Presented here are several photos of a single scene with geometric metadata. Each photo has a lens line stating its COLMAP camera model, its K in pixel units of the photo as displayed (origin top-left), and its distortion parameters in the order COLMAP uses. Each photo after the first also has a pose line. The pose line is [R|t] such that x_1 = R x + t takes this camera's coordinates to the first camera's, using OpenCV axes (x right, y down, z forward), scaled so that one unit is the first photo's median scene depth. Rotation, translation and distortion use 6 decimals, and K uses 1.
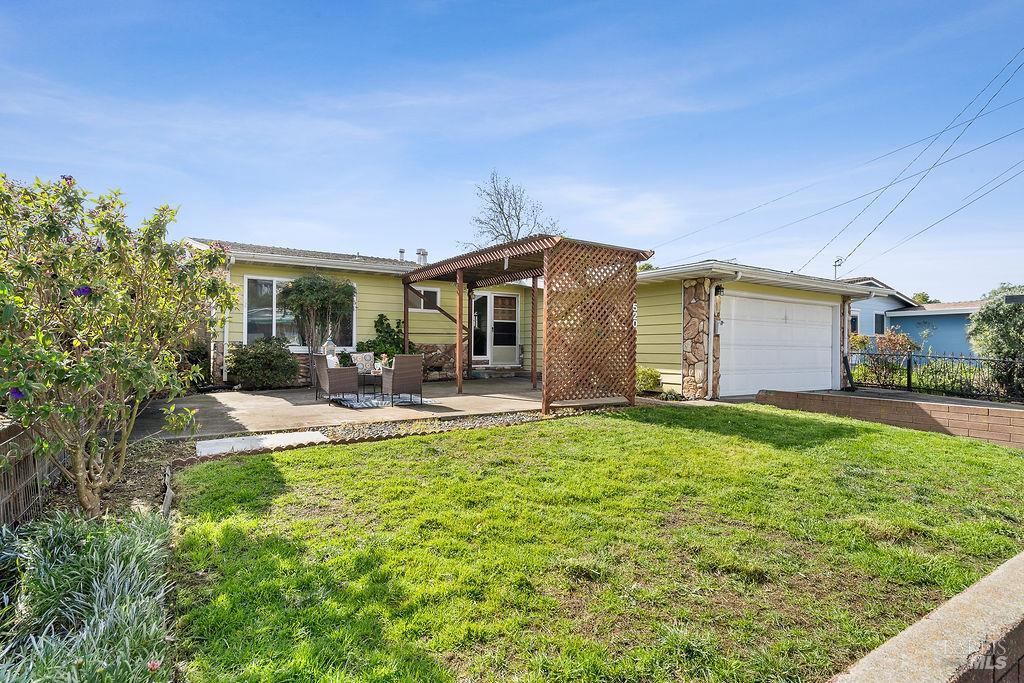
lens RADIAL K [[503.6, 0, 513.1], [0, 503.6, 346.7], [0, 0, 1]] dist [0.000324, -0.000034]
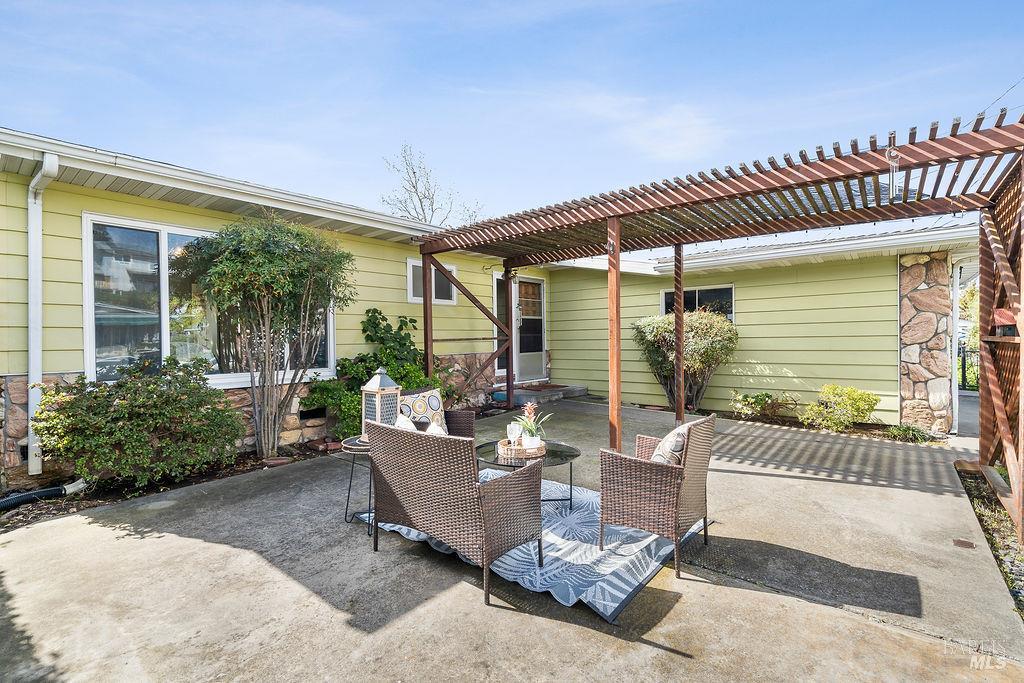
lens RADIAL K [[461.9, 0, 514.9], [0, 461.9, 343.2], [0, 0, 1]] dist [-0.008235, 0.000220]
pose [[0.953923, -0.024044, 0.299087, -0.276542], [0.020901, 0.999688, 0.013702, -0.028799], [-0.299323, -0.006820, 0.954127, 0.474536]]
